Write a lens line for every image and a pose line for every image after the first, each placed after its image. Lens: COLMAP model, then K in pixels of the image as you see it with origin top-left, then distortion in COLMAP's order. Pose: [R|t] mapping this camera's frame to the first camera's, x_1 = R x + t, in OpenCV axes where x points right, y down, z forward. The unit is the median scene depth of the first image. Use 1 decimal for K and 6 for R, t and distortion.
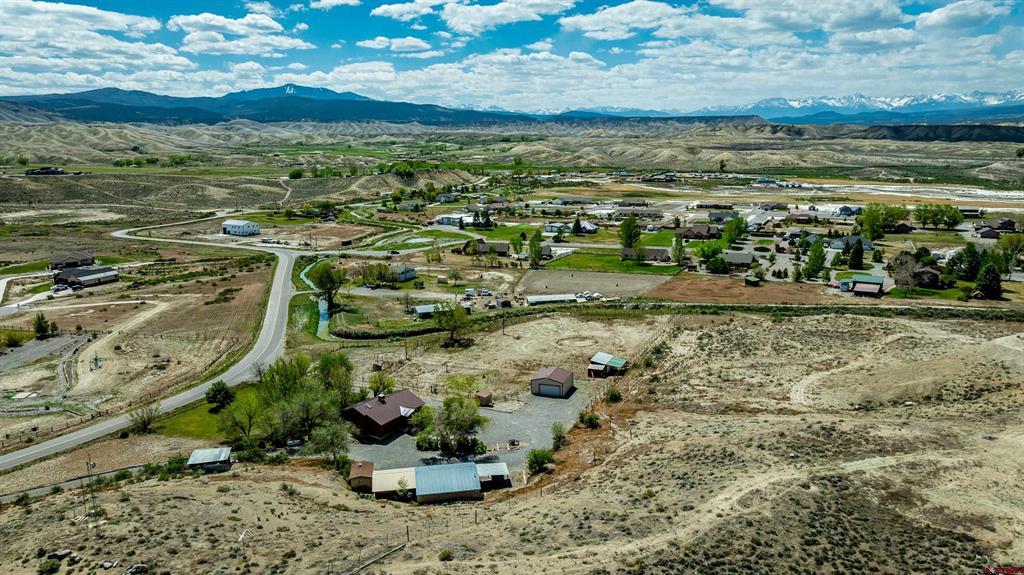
lens RADIAL K [[725.4, 0, 510.9], [0, 725.4, 289.4], [0, 0, 1]] dist [-0.037354, 0.037739]
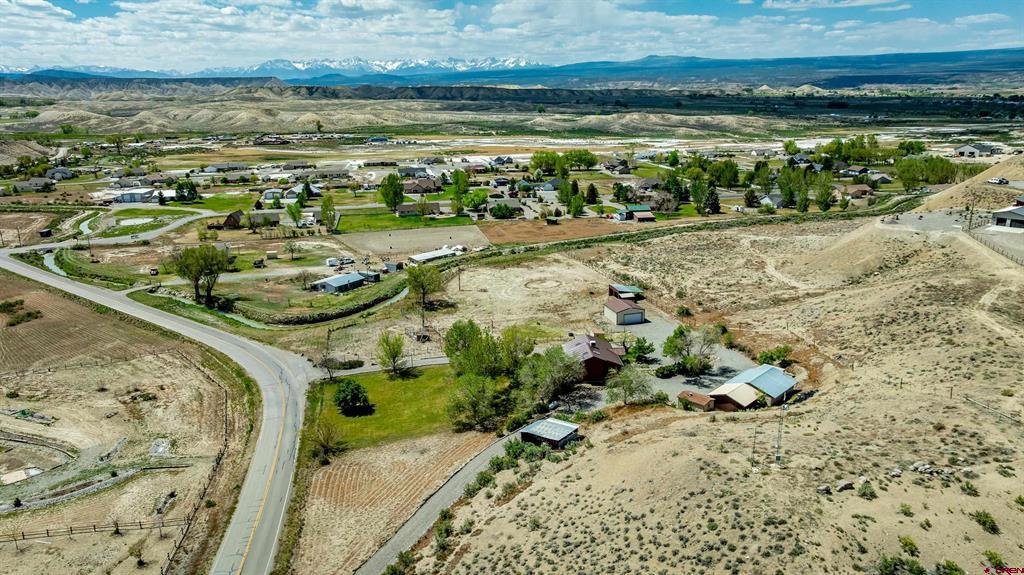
lens RADIAL K [[725.4, 0, 510.9], [0, 725.4, 289.4], [0, 0, 1]] dist [-0.037354, 0.037739]
pose [[0.802101, -0.155606, 0.576559, -0.258526], [0.126906, 0.987819, 0.090050, -0.009905], [-0.583548, 0.000939, 0.812078, 0.073901]]
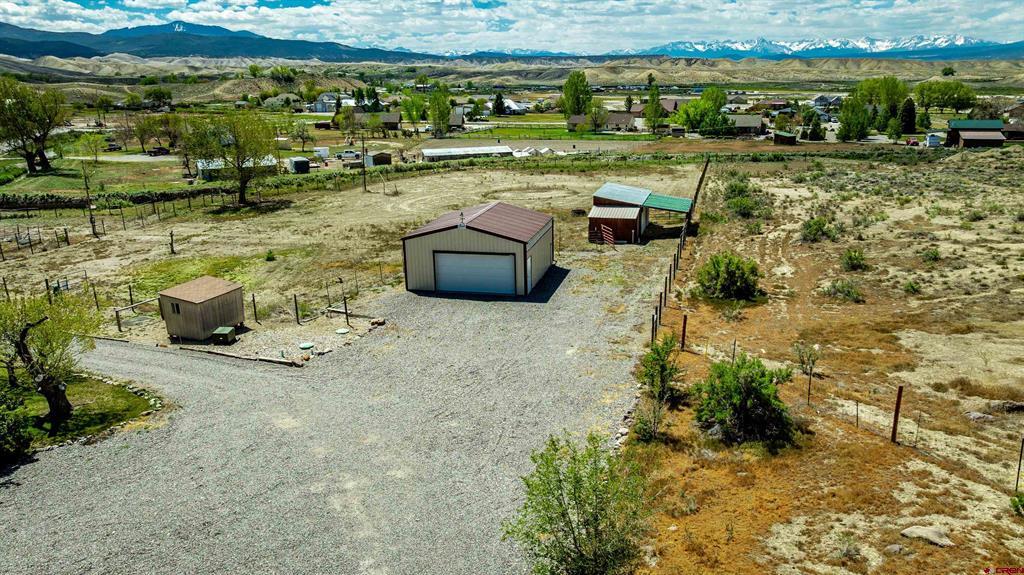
lens RADIAL K [[725.4, 0, 510.9], [0, 725.4, 289.4], [0, 0, 1]] dist [-0.037354, 0.037739]
pose [[0.992622, -0.030414, 0.117376, 0.012503], [0.021730, 0.996979, 0.074567, 0.044609], [-0.119289, -0.071466, 0.990284, 0.261652]]
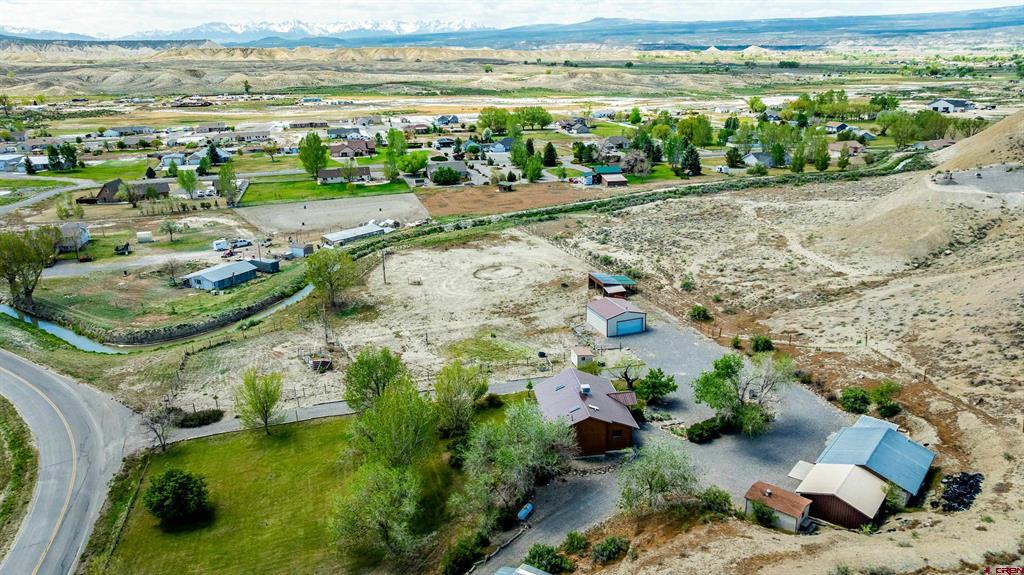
lens RADIAL K [[725.4, 0, 510.9], [0, 725.4, 289.4], [0, 0, 1]] dist [-0.037354, 0.037739]
pose [[0.757856, -0.200532, 0.620840, -0.181427], [0.140721, 0.979435, 0.144581, -0.009980], [-0.637065, -0.022206, 0.770490, 0.173321]]
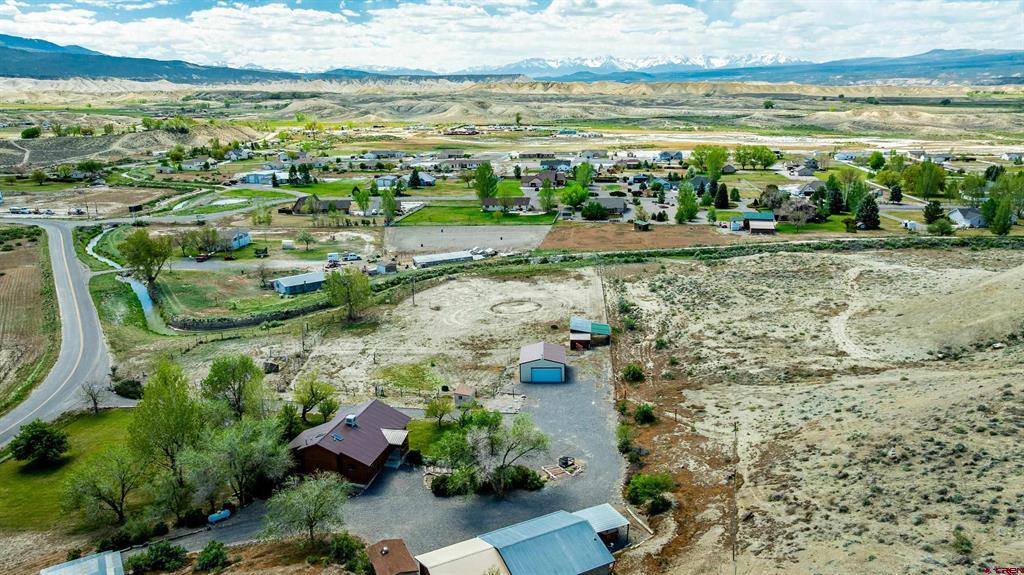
lens RADIAL K [[725.4, 0, 510.9], [0, 725.4, 289.4], [0, 0, 1]] dist [-0.037354, 0.037739]
pose [[0.952403, -0.078981, 0.294432, -0.068188], [0.063411, 0.996055, 0.062075, 0.001383], [-0.298174, -0.040450, 0.953654, 0.109111]]
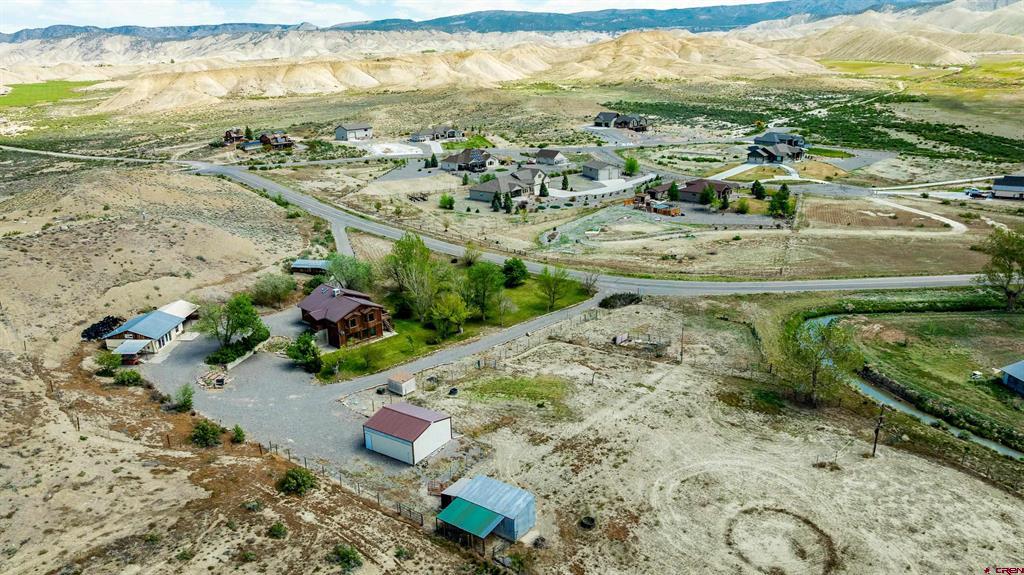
lens RADIAL K [[725.4, 0, 510.9], [0, 725.4, 289.4], [0, 0, 1]] dist [-0.037354, 0.037739]
pose [[-0.211599, 0.322013, -0.922786, 0.188448], [-0.176022, 0.916170, 0.360067, -0.067766], [0.961375, 0.238621, -0.137179, 0.408757]]
